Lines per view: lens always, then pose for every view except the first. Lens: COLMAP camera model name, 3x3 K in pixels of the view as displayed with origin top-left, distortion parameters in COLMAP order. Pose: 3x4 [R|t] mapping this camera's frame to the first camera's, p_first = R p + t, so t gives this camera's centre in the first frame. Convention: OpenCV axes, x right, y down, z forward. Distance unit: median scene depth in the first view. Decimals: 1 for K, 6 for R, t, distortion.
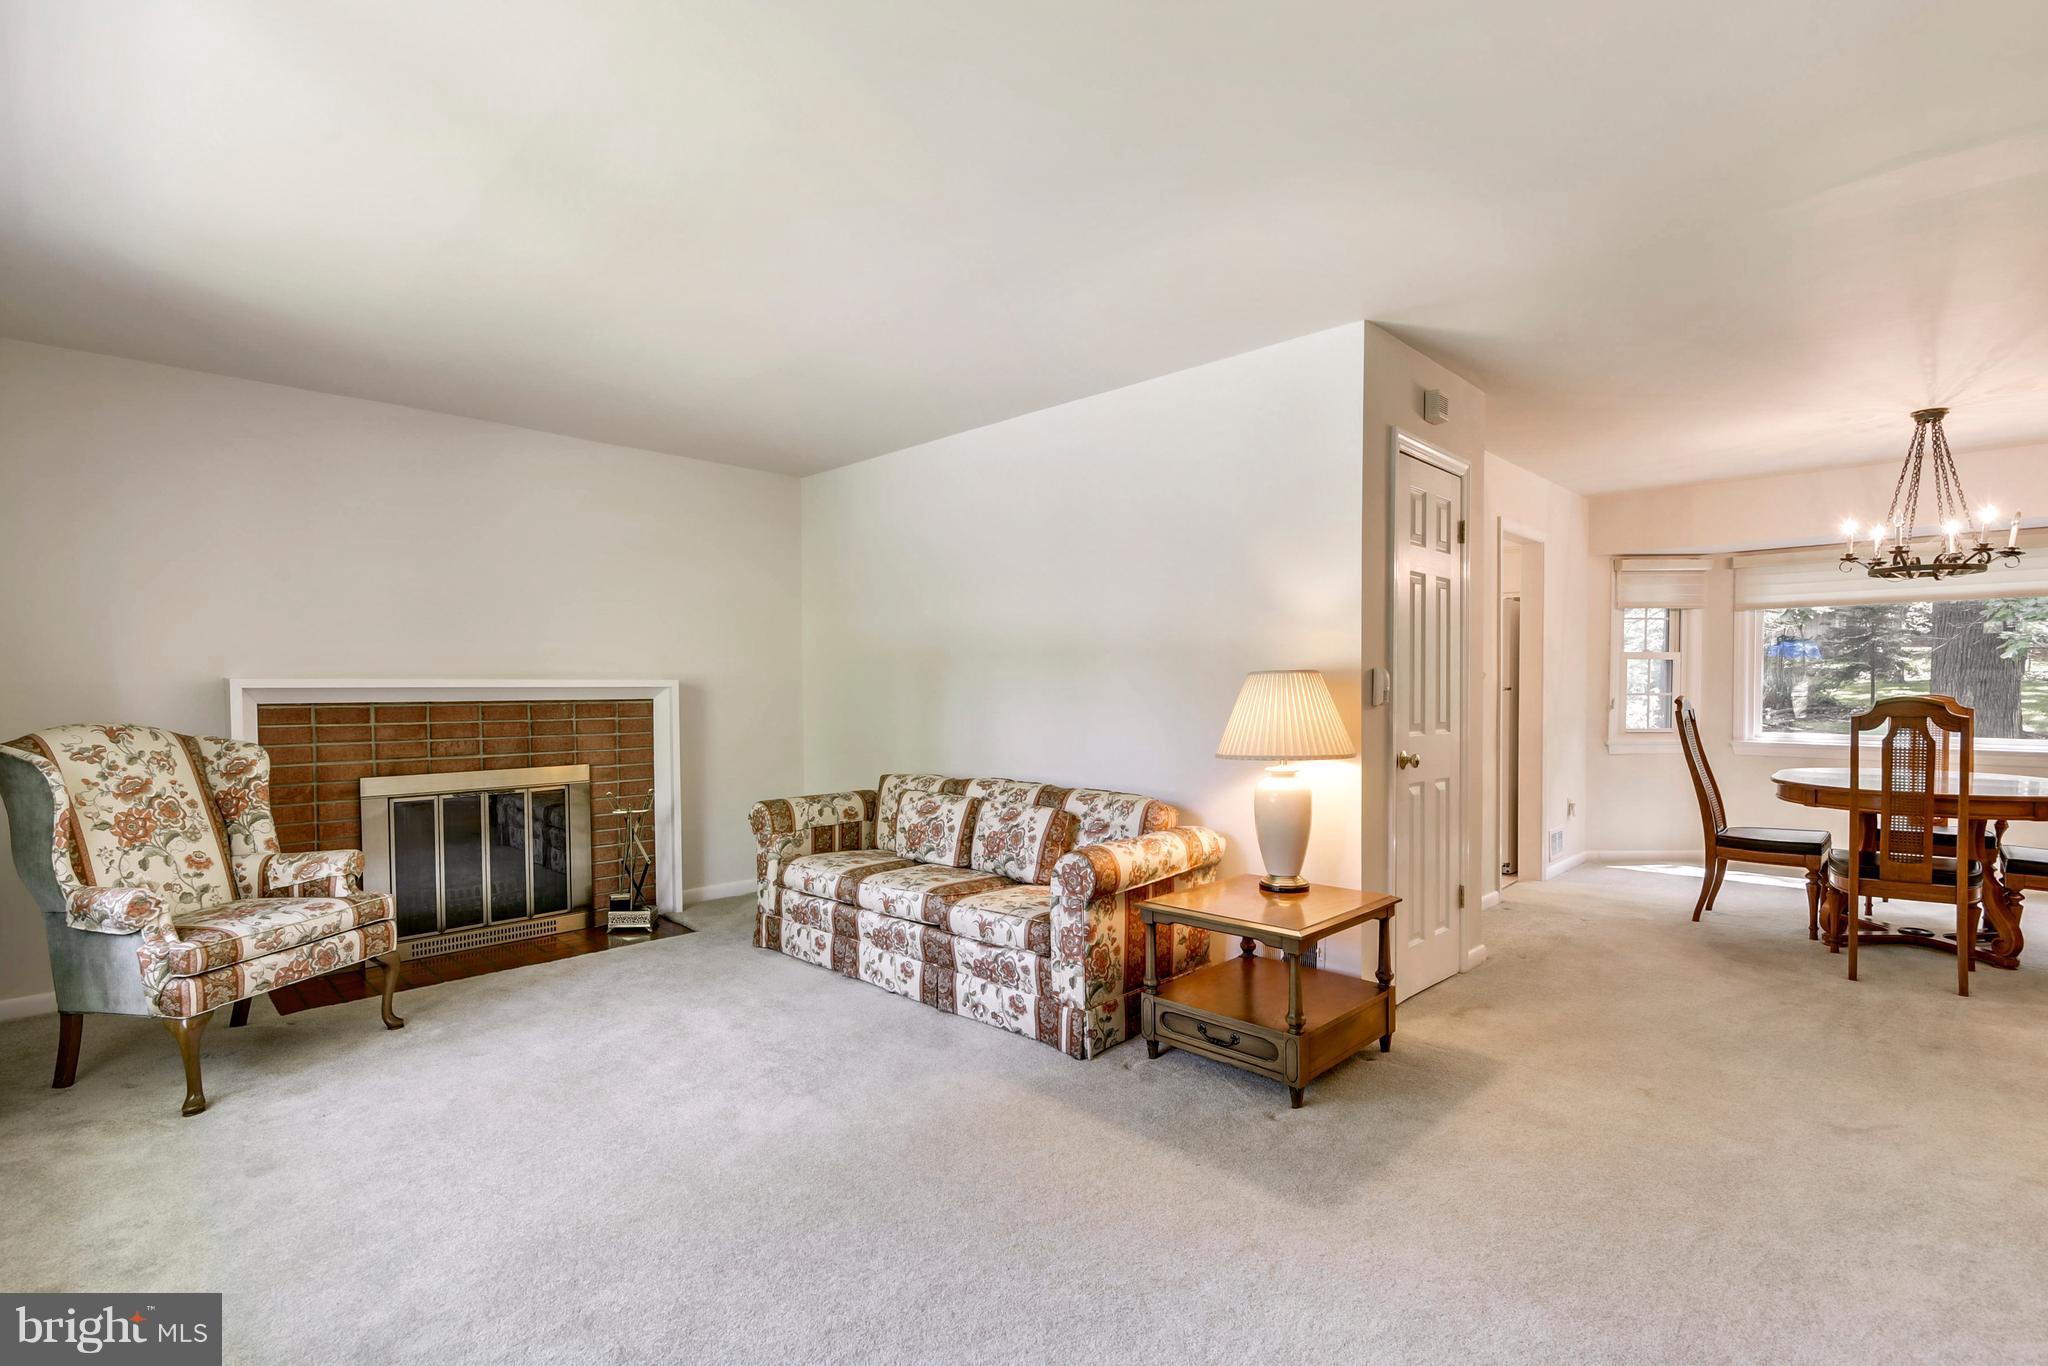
lens RADIAL K [[950.1, 0, 1030.0], [0, 950.1, 687.0], [0, 0, 1]] dist [0.004880, -0.000620]
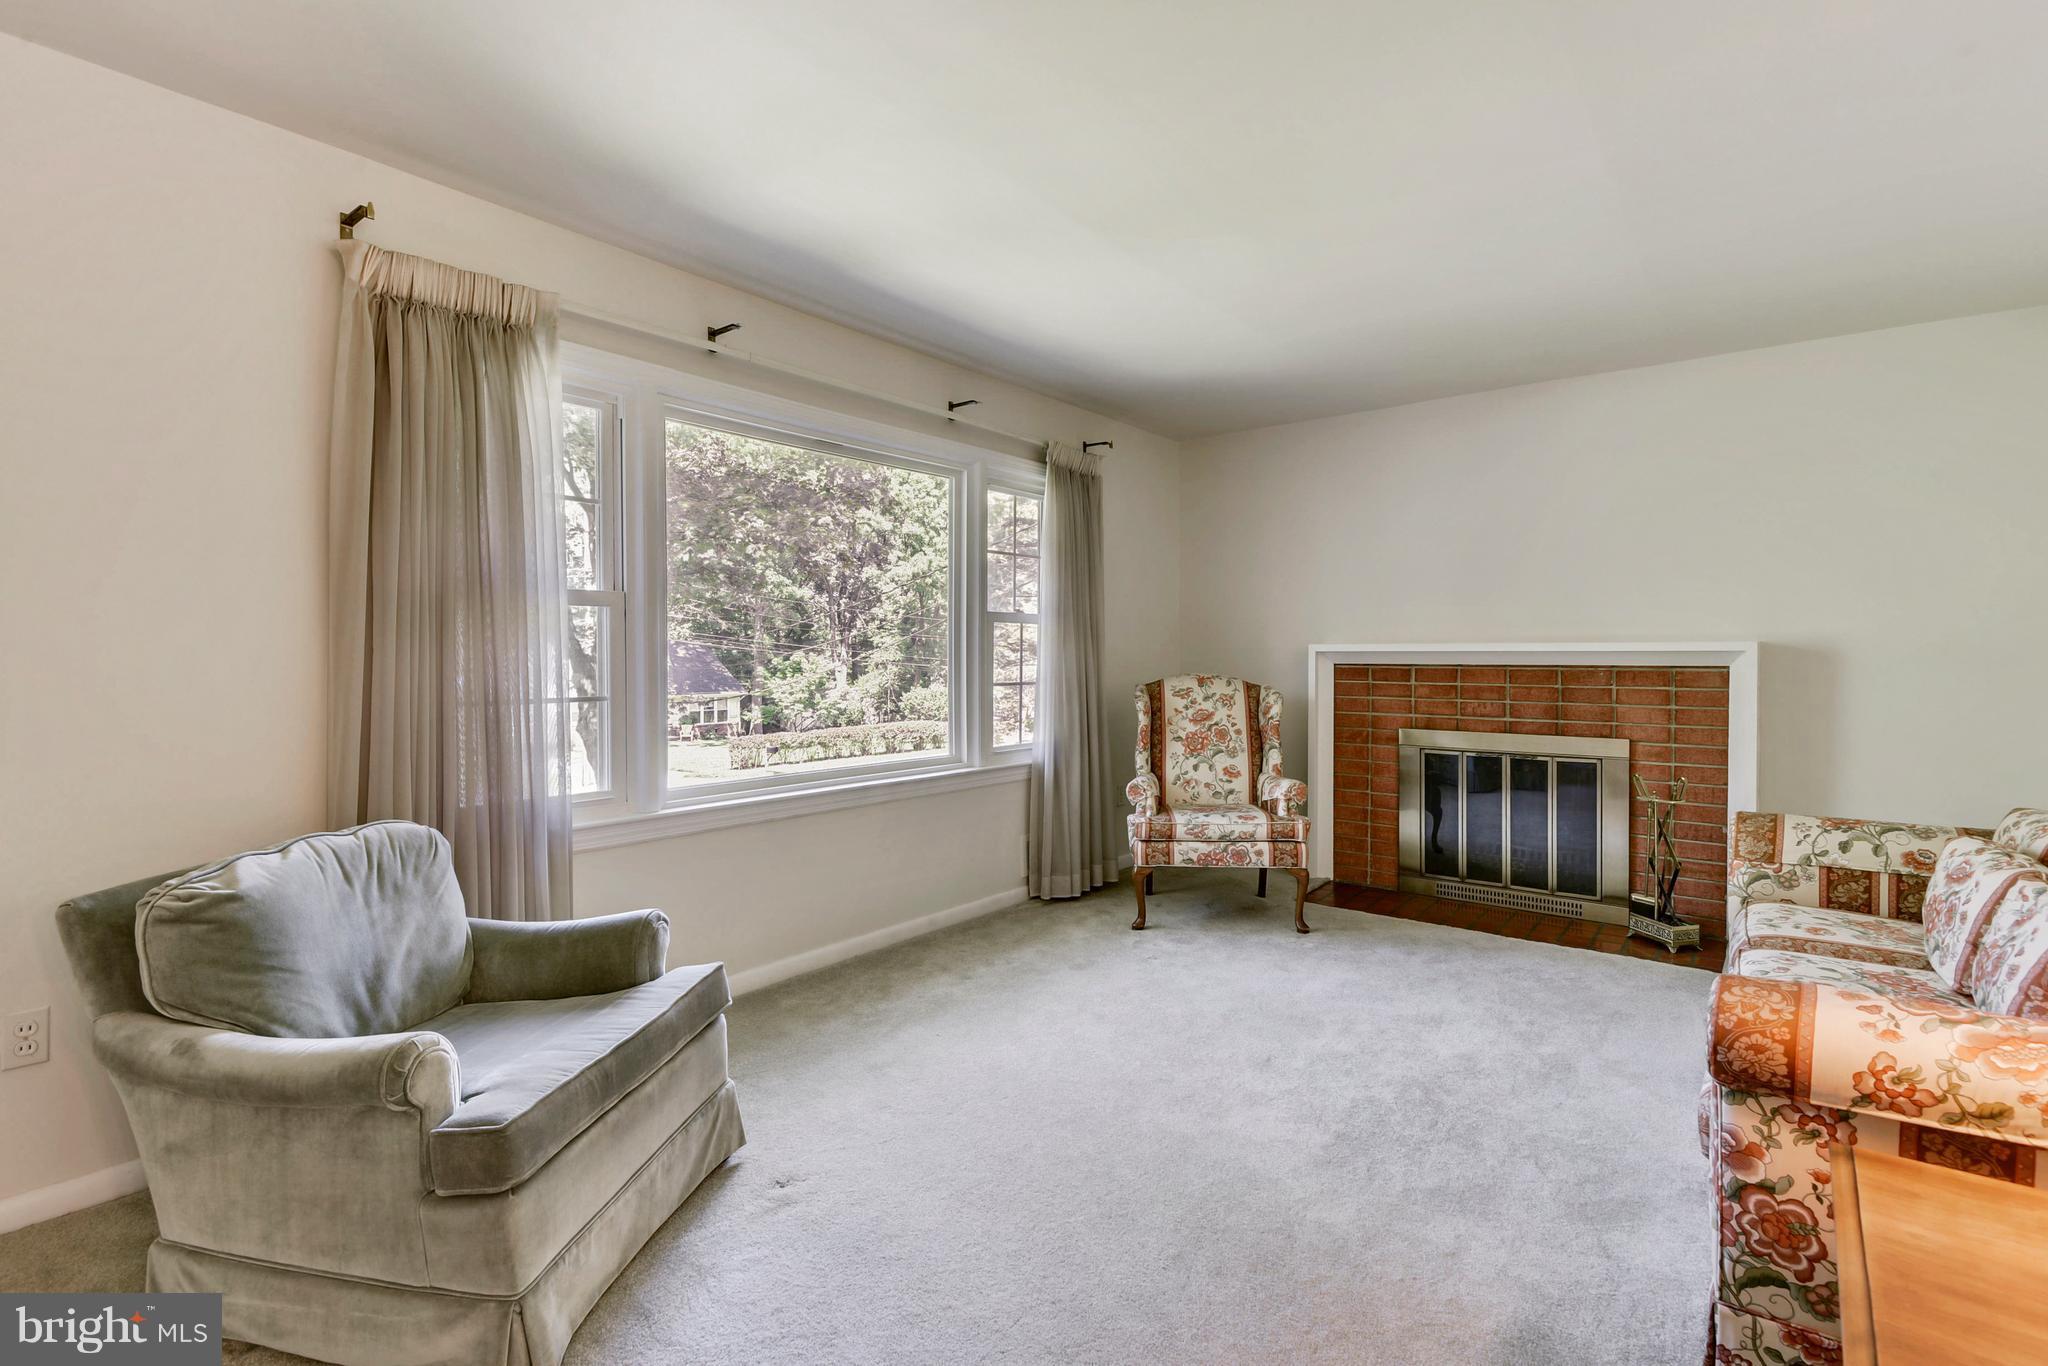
lens RADIAL K [[895.0, 0, 1032.9], [0, 895.0, 667.0], [0, 0, 1]] dist [0.015625, -0.000066]
pose [[0.142470, 0.016795, -0.989657, 0.403198], [-0.002004, 0.999859, 0.016680, 0.003195], [0.989797, -0.000394, 0.142483, 0.499365]]
